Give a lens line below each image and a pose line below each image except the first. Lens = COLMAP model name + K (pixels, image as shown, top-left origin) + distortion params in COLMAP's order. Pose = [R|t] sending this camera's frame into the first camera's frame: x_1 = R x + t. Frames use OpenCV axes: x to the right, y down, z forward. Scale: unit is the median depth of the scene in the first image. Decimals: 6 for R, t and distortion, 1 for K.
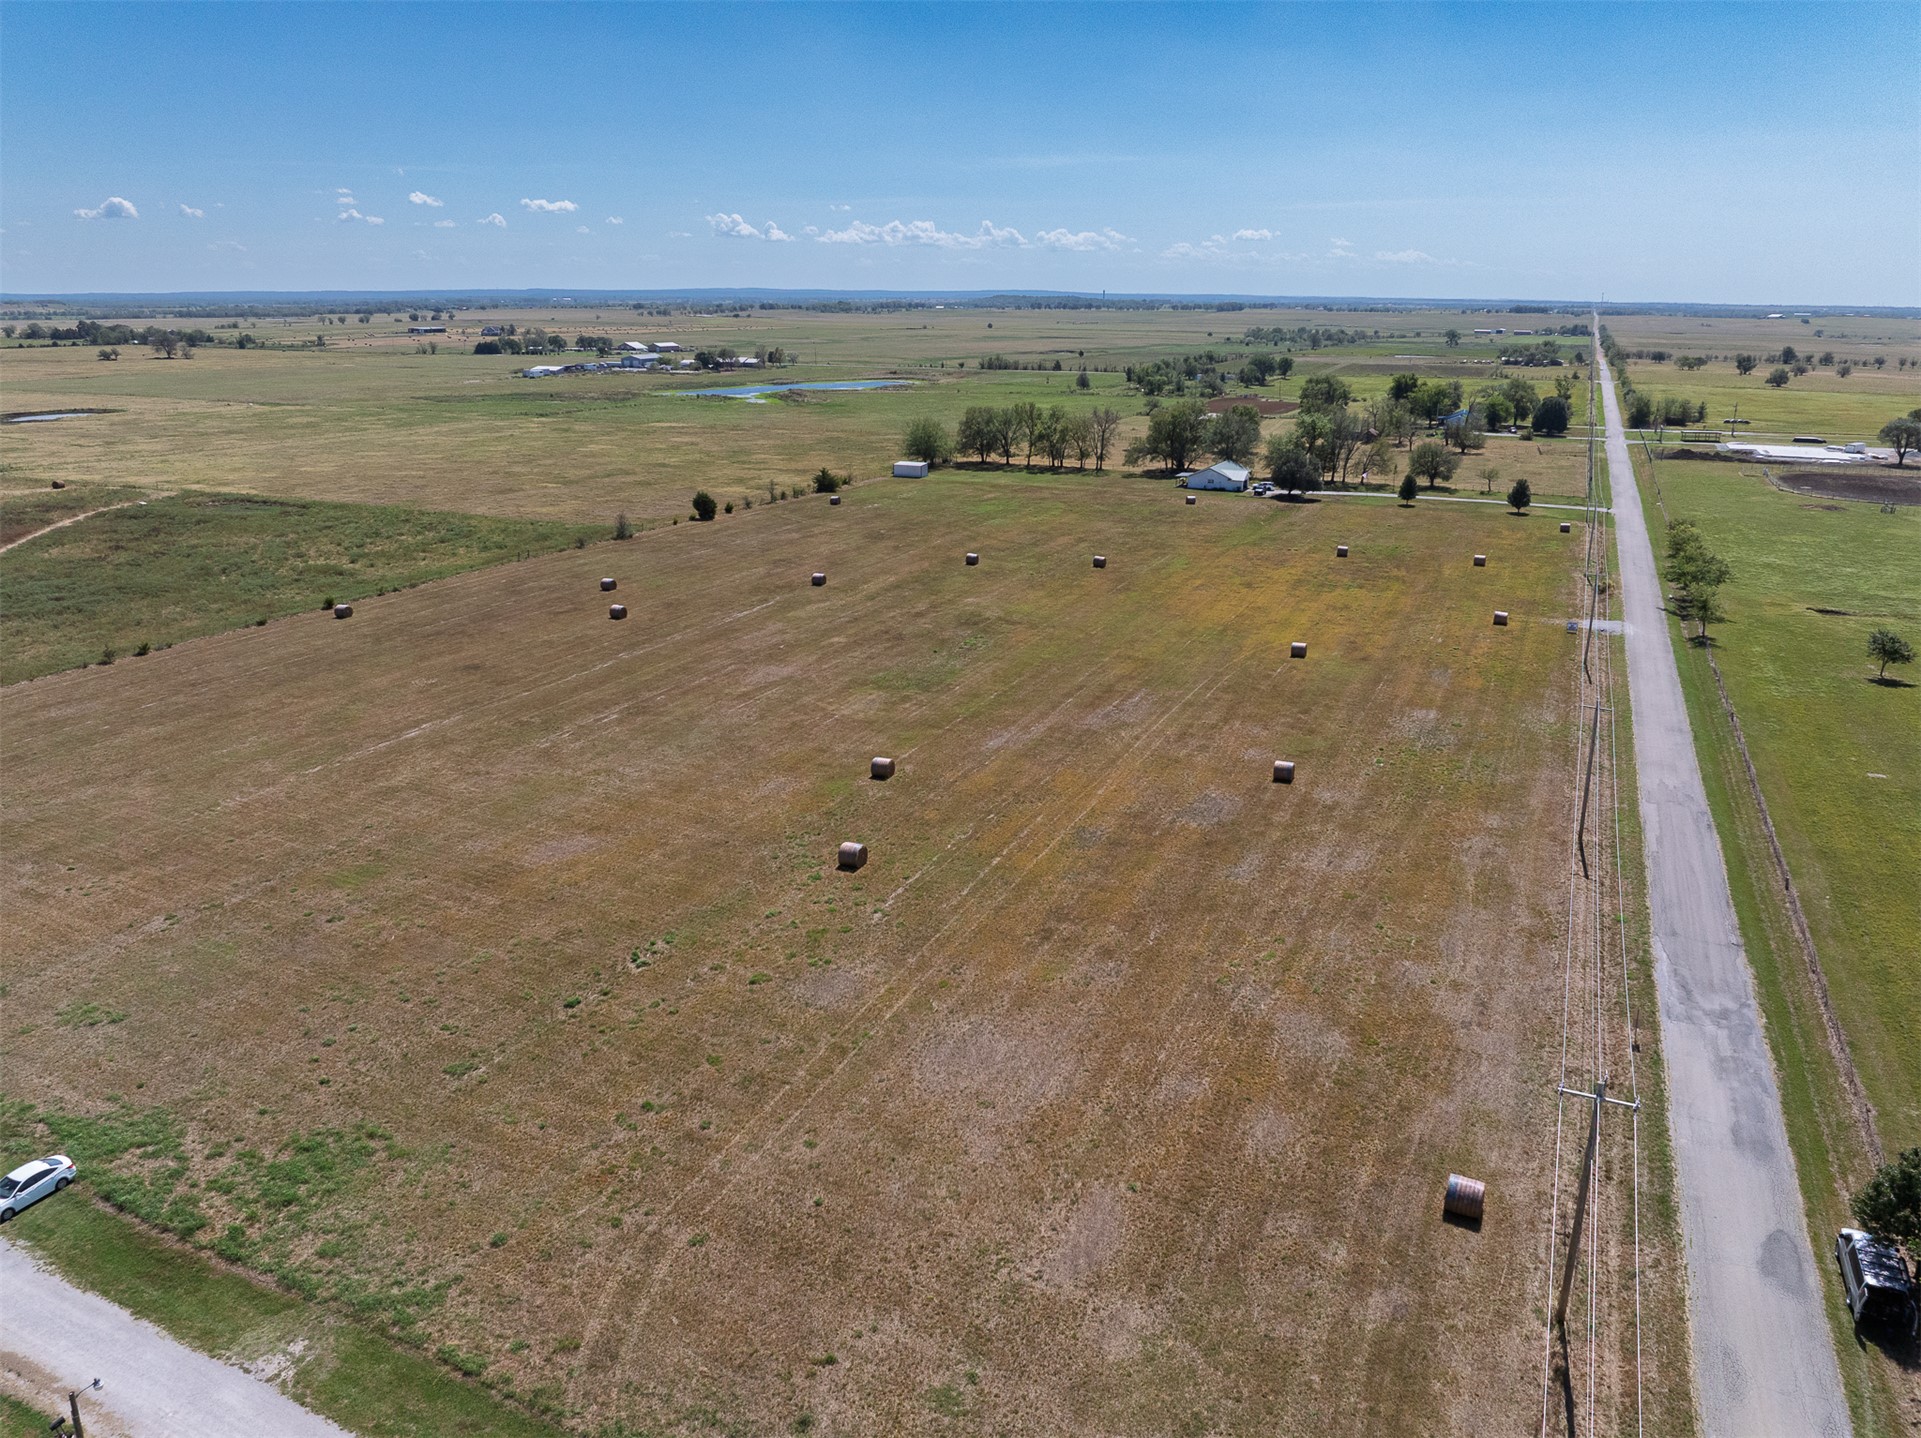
lens RADIAL K [[1346.3, 0, 965.4], [0, 1346.3, 719.8], [0, 0, 1]] dist [-0.033818, -0.002926]
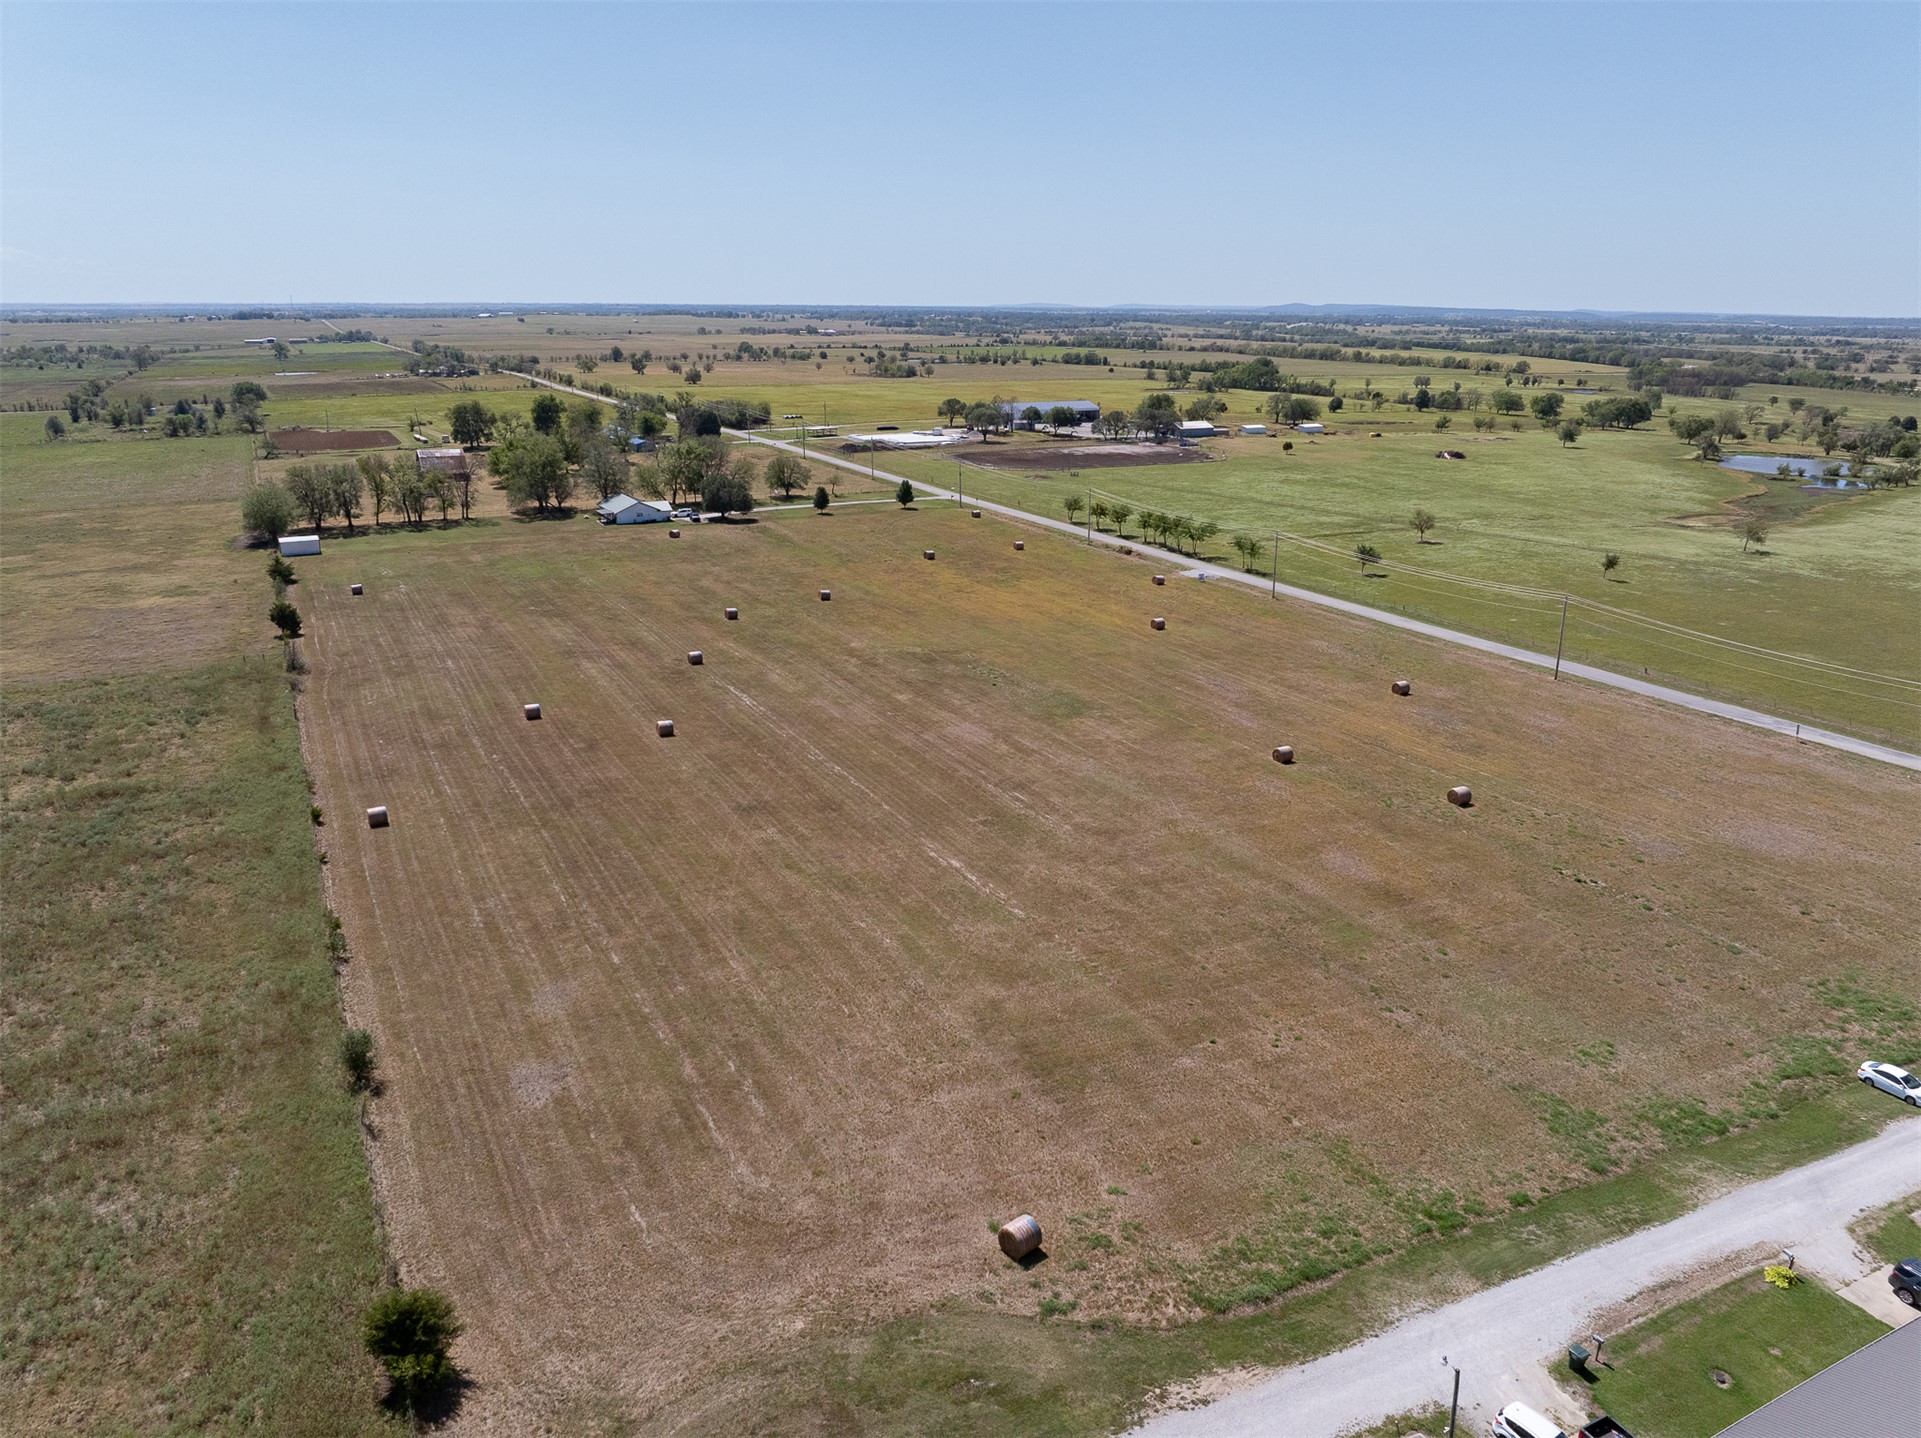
lens RADIAL K [[1346.3, 0, 965.3], [0, 1346.3, 720.0], [0, 0, 1]] dist [-0.033818, -0.002926]
pose [[0.617125, -0.232414, 0.751758, -0.996688], [0.232207, 0.966627, 0.108222, -0.168532], [-0.751822, 0.107777, 0.650498, 0.351741]]
